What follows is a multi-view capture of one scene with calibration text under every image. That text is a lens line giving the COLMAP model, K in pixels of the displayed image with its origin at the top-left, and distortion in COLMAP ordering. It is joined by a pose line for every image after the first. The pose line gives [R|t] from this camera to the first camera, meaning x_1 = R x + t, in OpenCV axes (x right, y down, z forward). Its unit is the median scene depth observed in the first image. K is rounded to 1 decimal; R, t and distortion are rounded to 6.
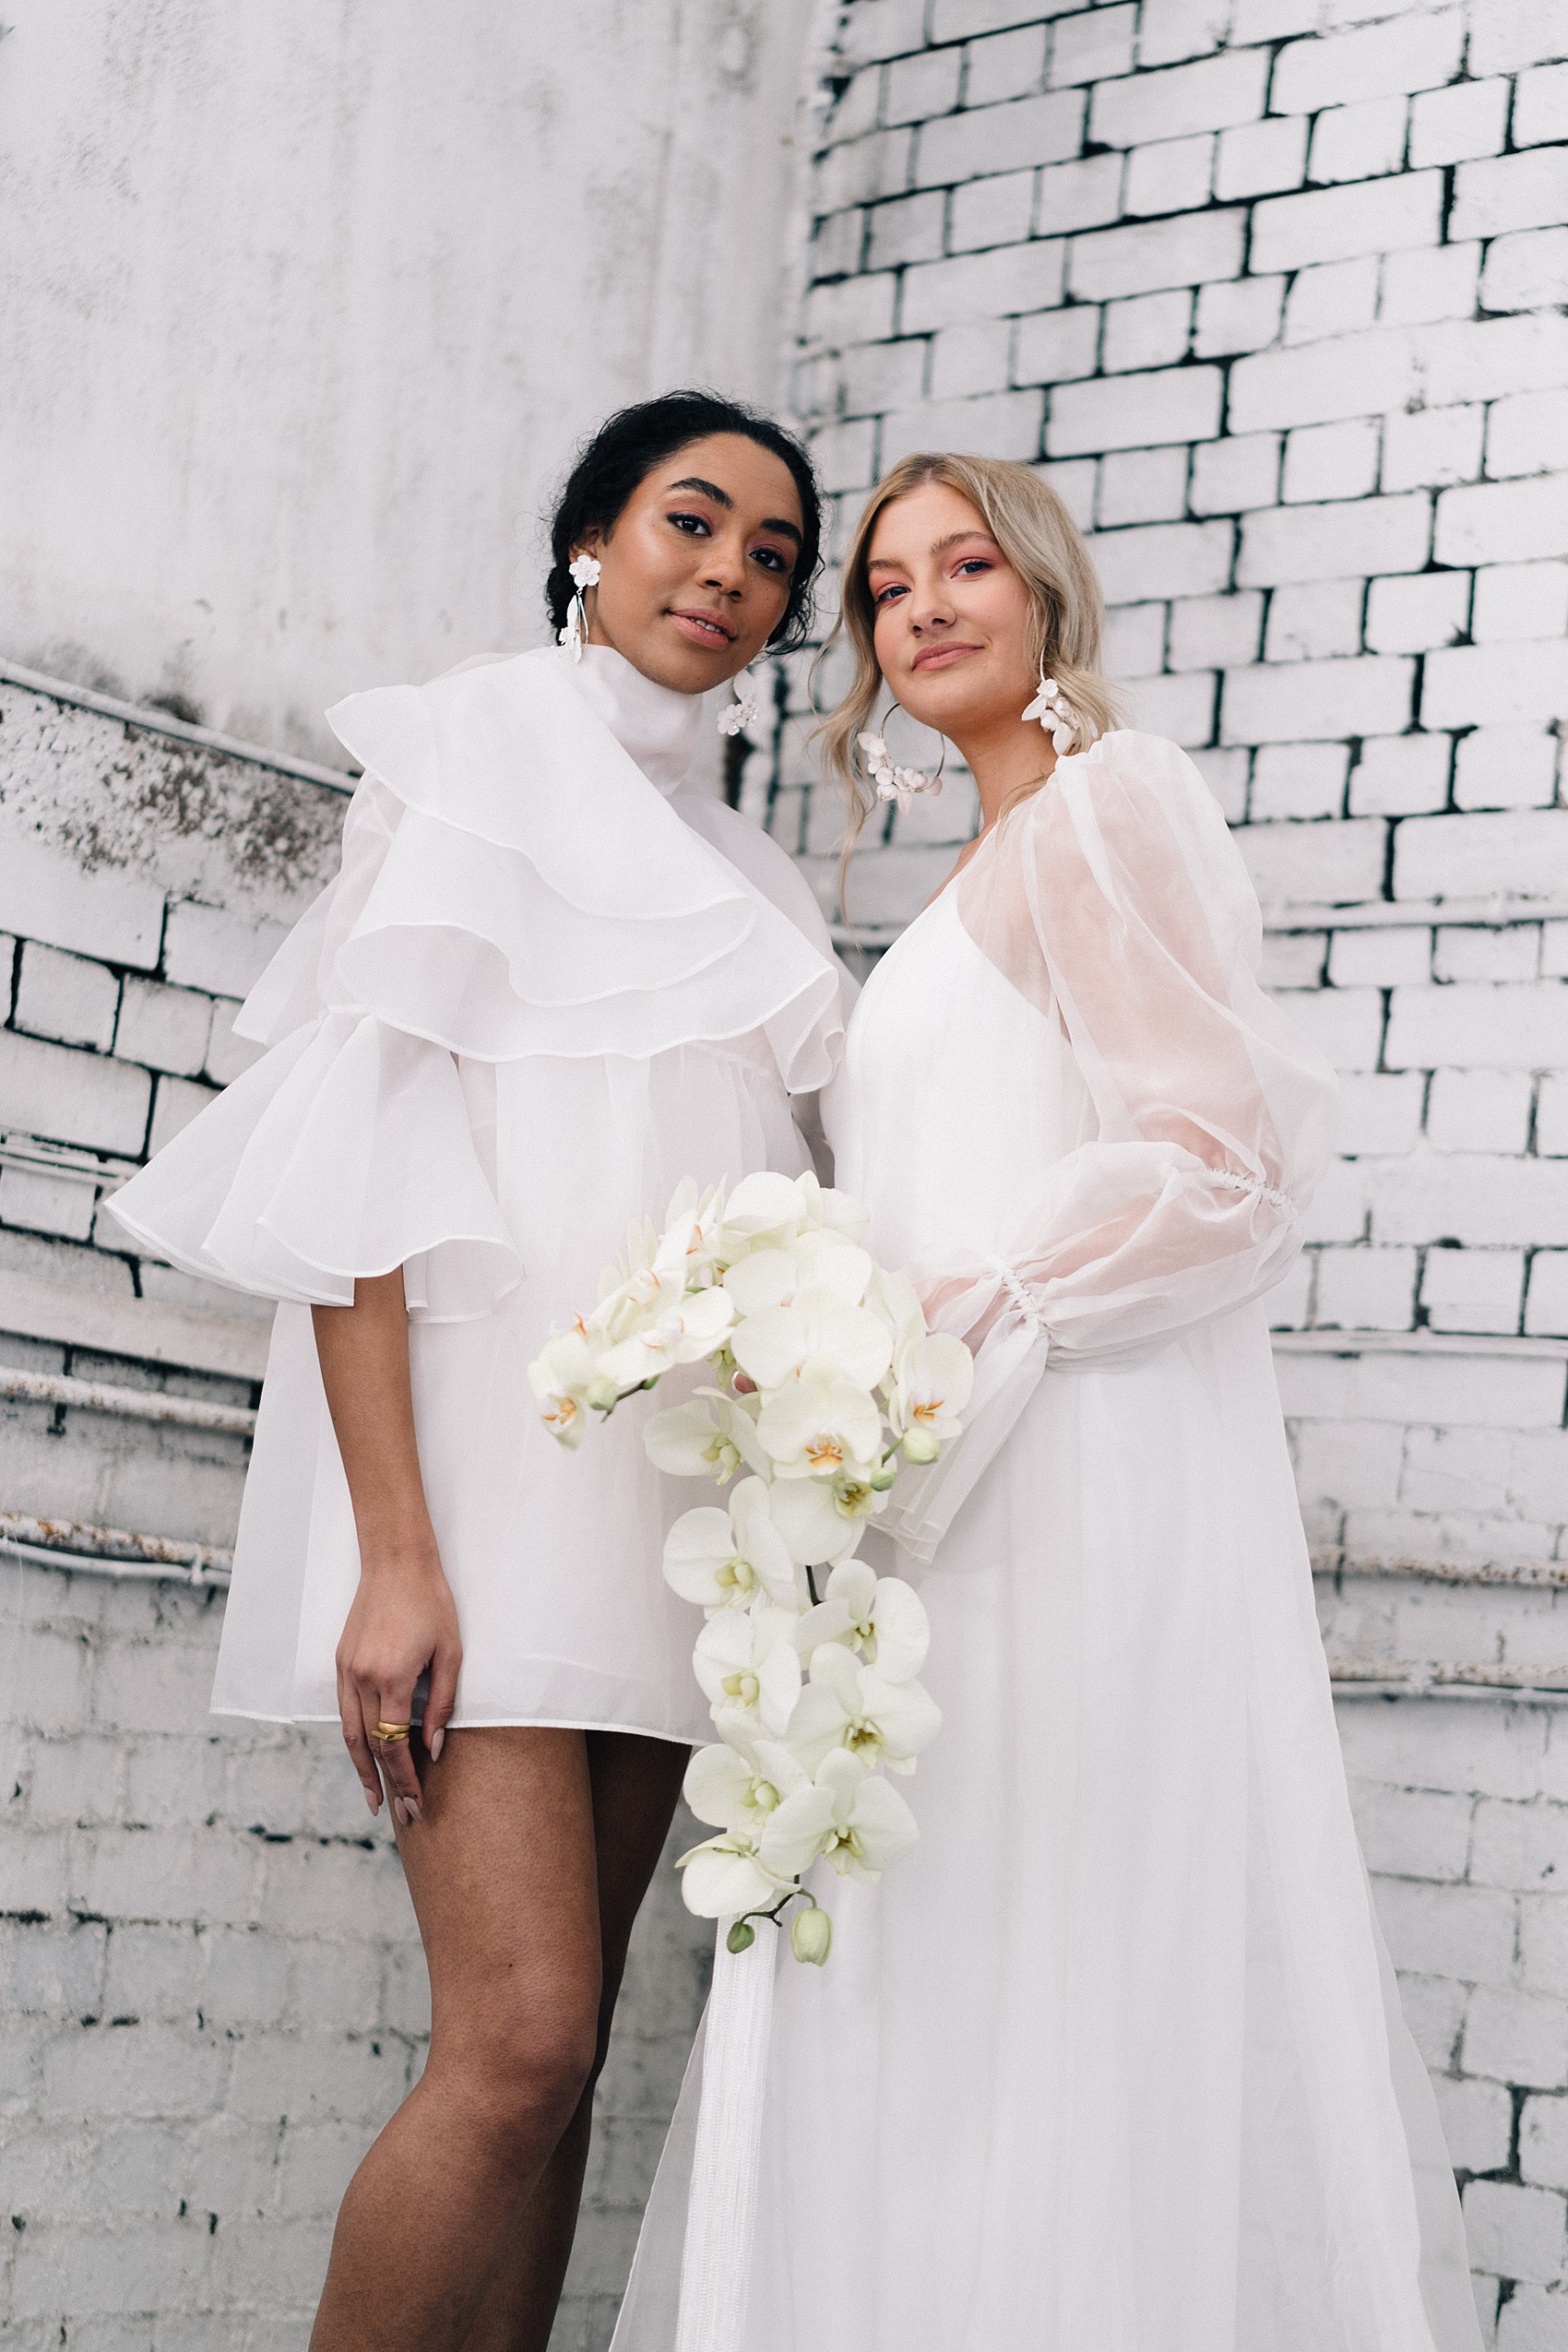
lens RADIAL K [[4154.0, 0, 868.9], [0, 4154.0, 1100.1], [0, 0, 1]] dist [-0.010243, 0.000000]
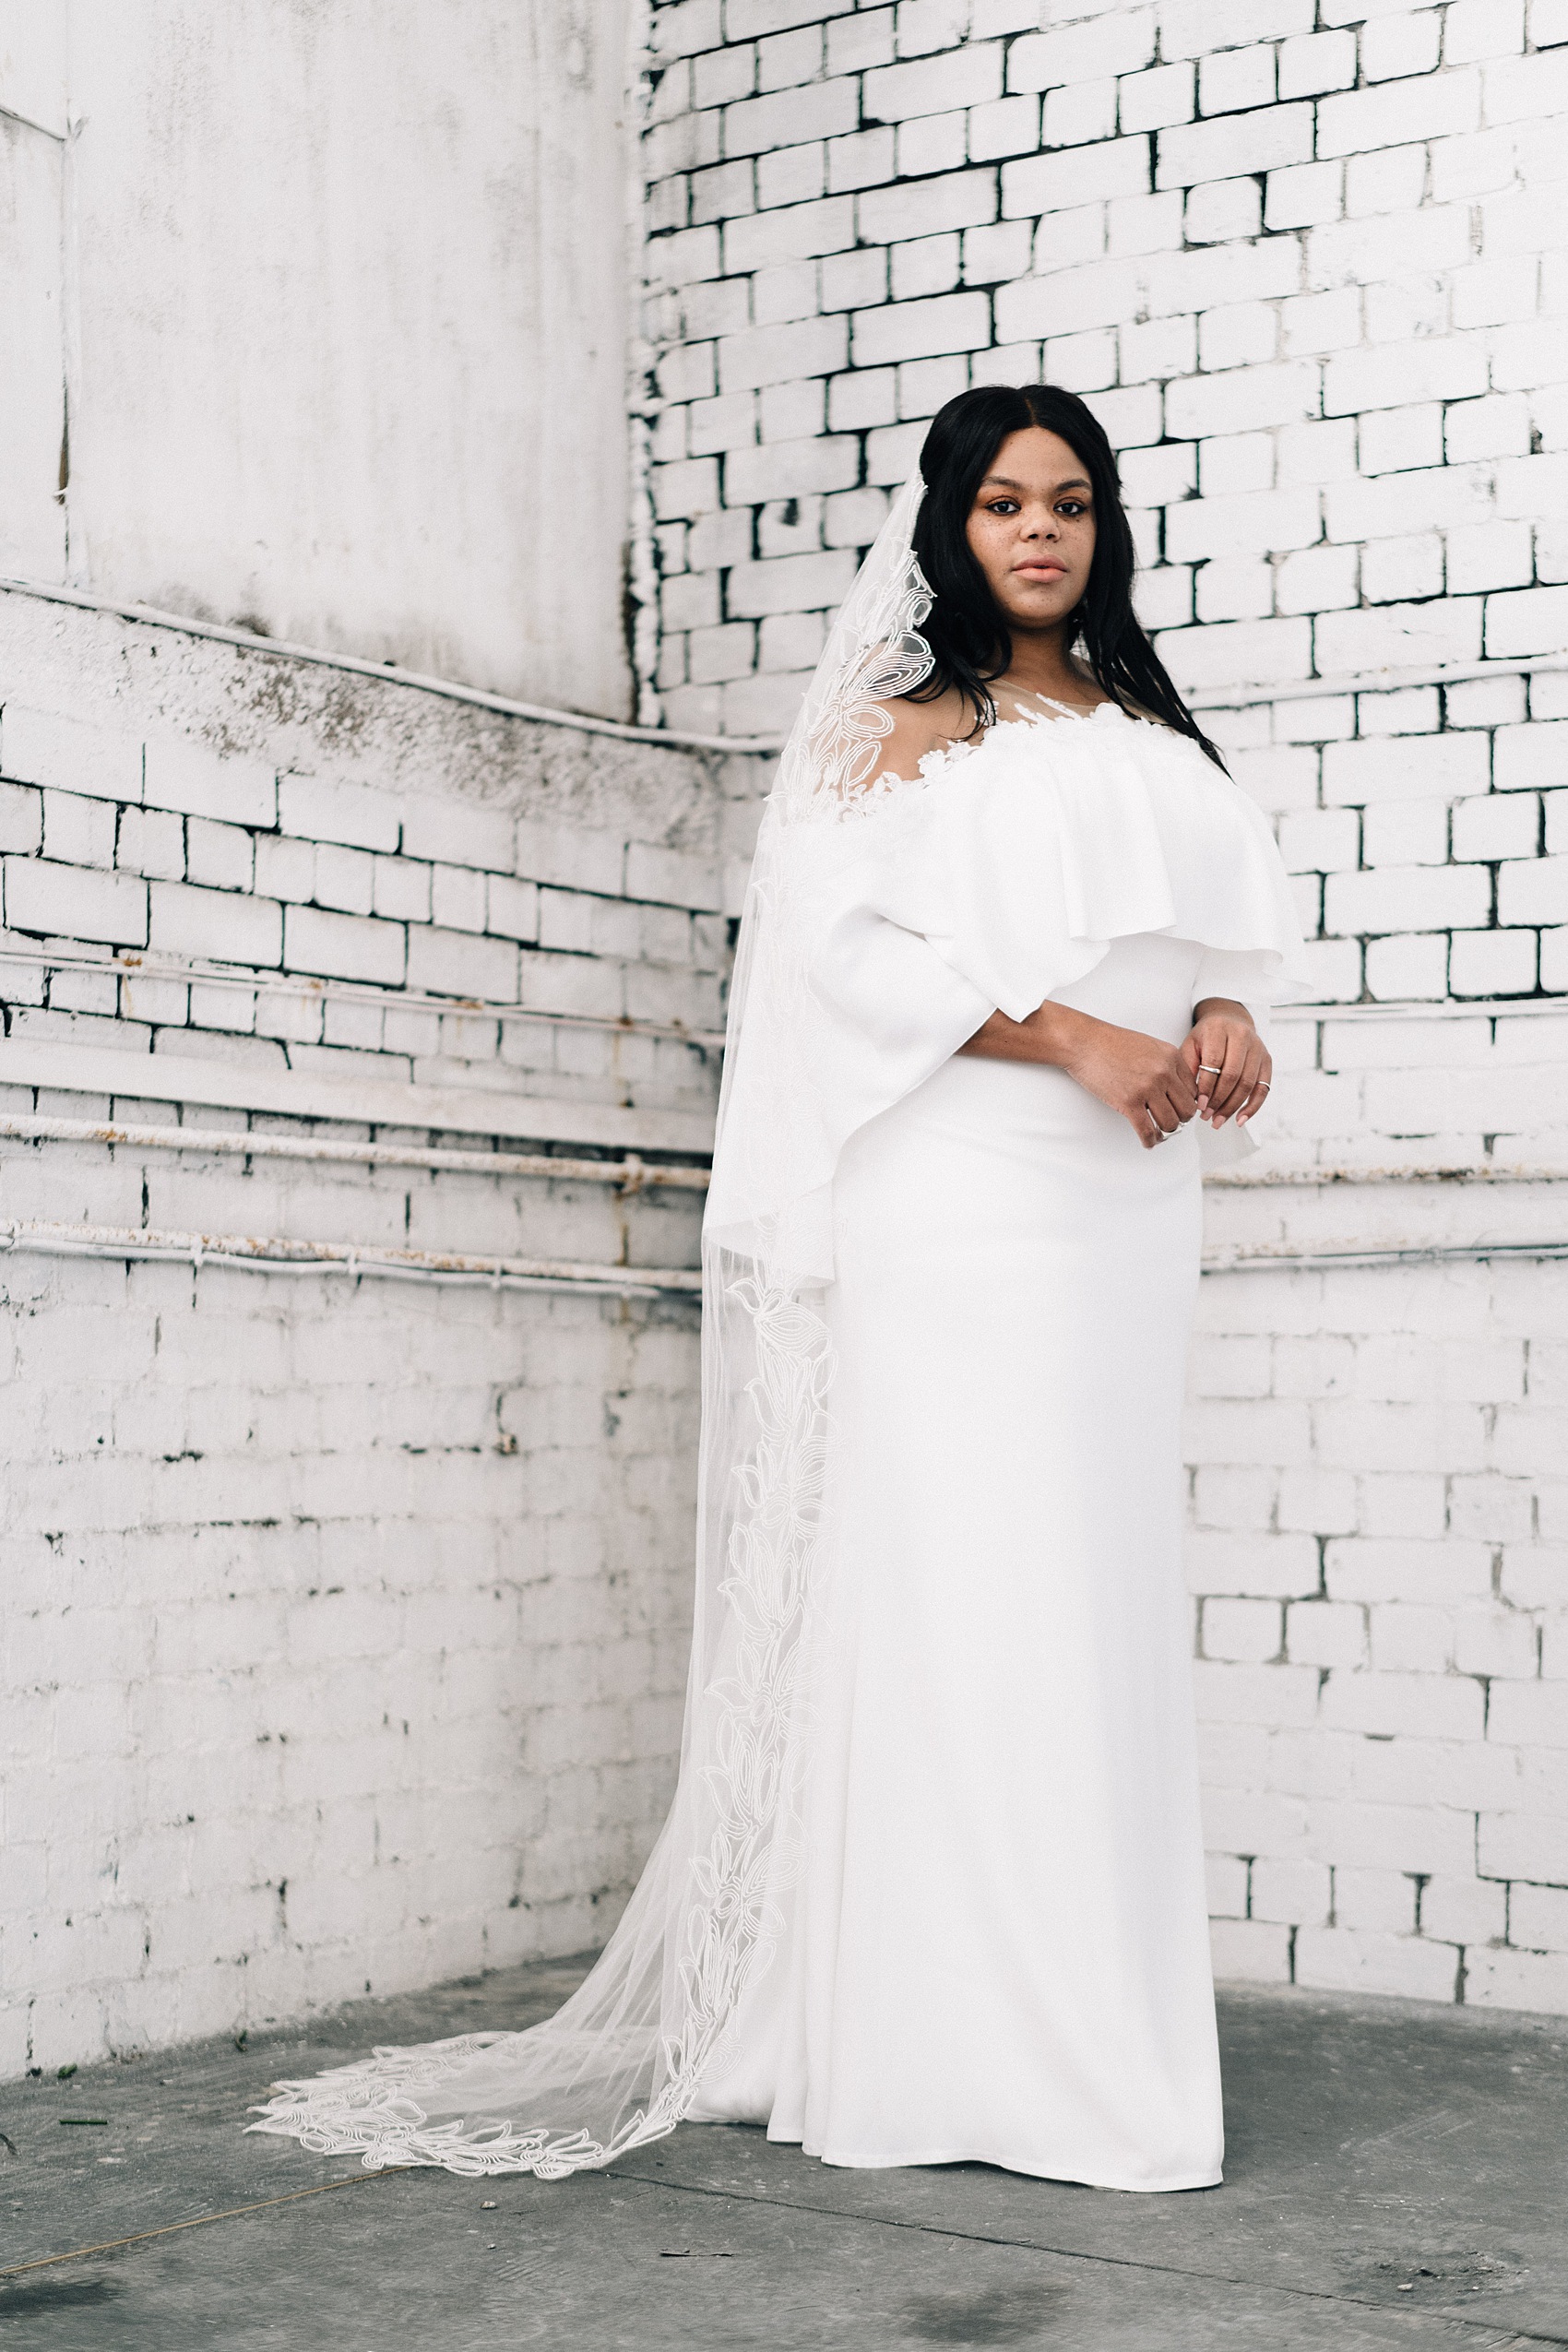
lens RADIAL K [[3617.6, 0, 816.2], [0, 3617.6, 1186.5], [0, 0, 1]] dist [-0.005627, 0.000000]
pose [[0.991868, -0.093490, 0.086361, -0.101153], [0.083297, 0.989876, 0.114920, -0.033280], [-0.096230, -0.106792, 0.989614, -0.176677]]
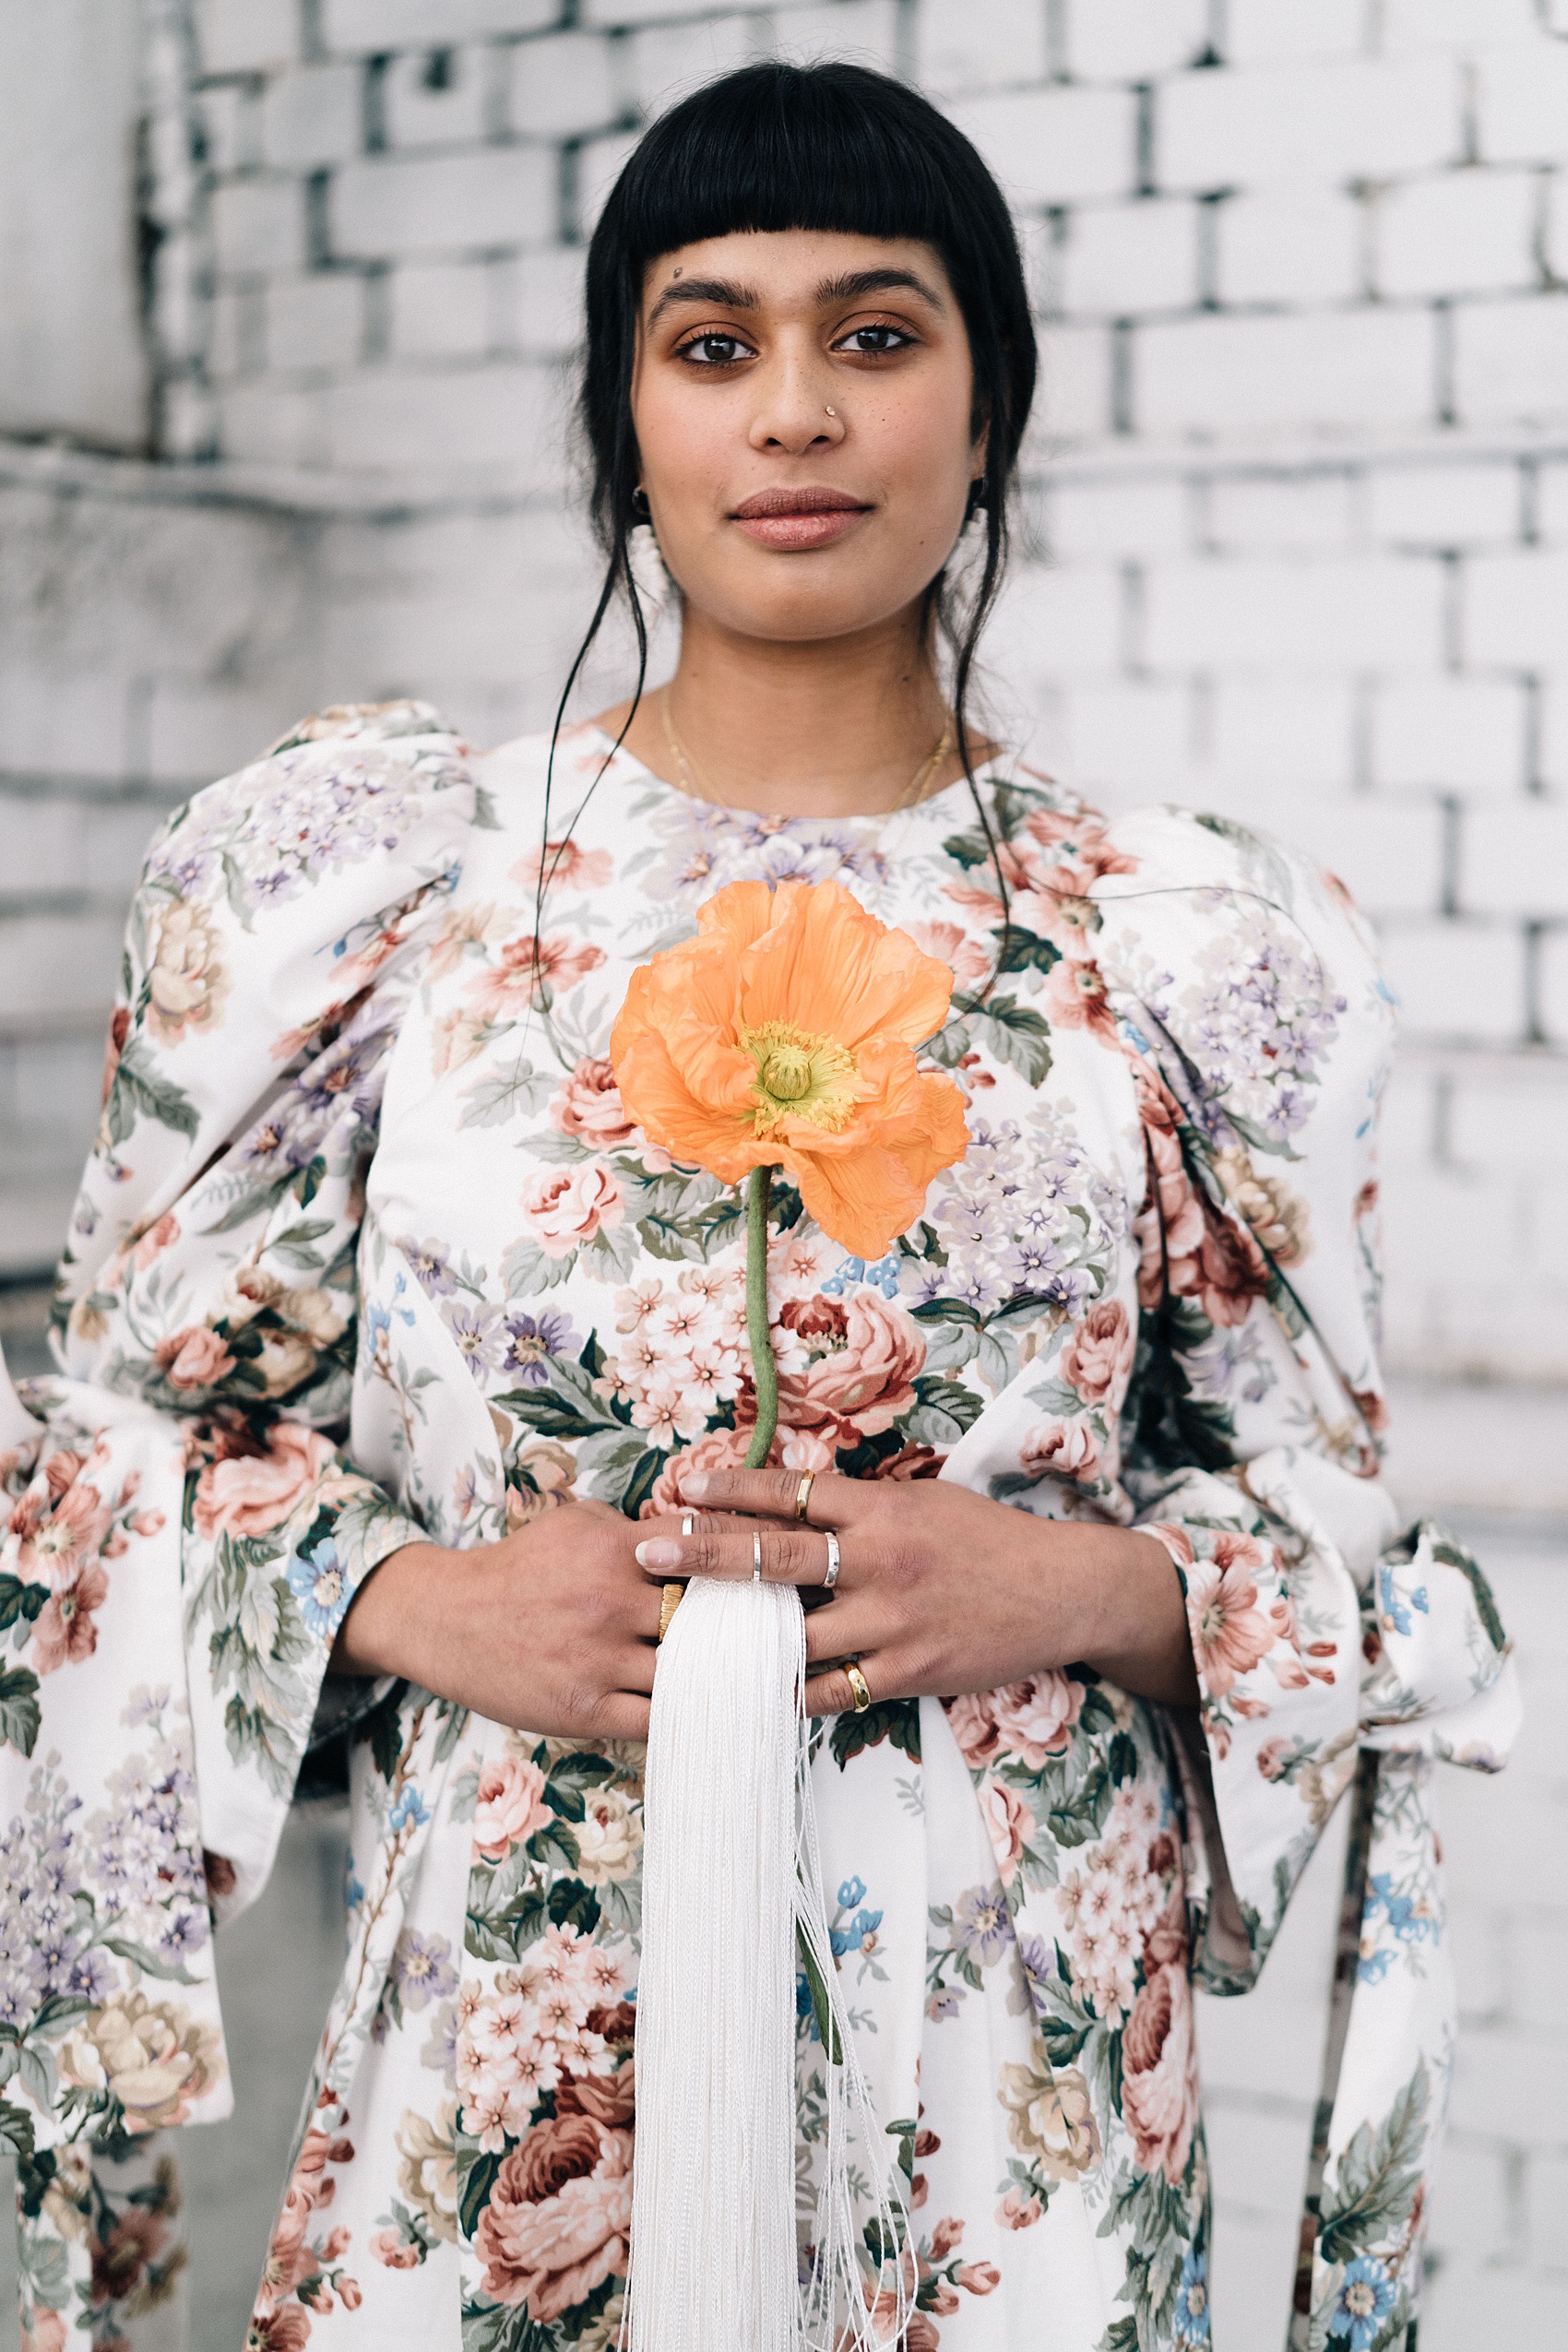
lens RADIAL K [[3617.6, 0, 826.3], [0, 3617.6, 1148.4], [0, 0, 1]] dist [-0.005627, 0.000000]
pose [[0.976843, -0.107286, 0.185112, -0.056974], [0.062878, 0.970939, 0.230920, -0.076554], [-0.204507, -0.213933, 0.955201, 0.375845]]
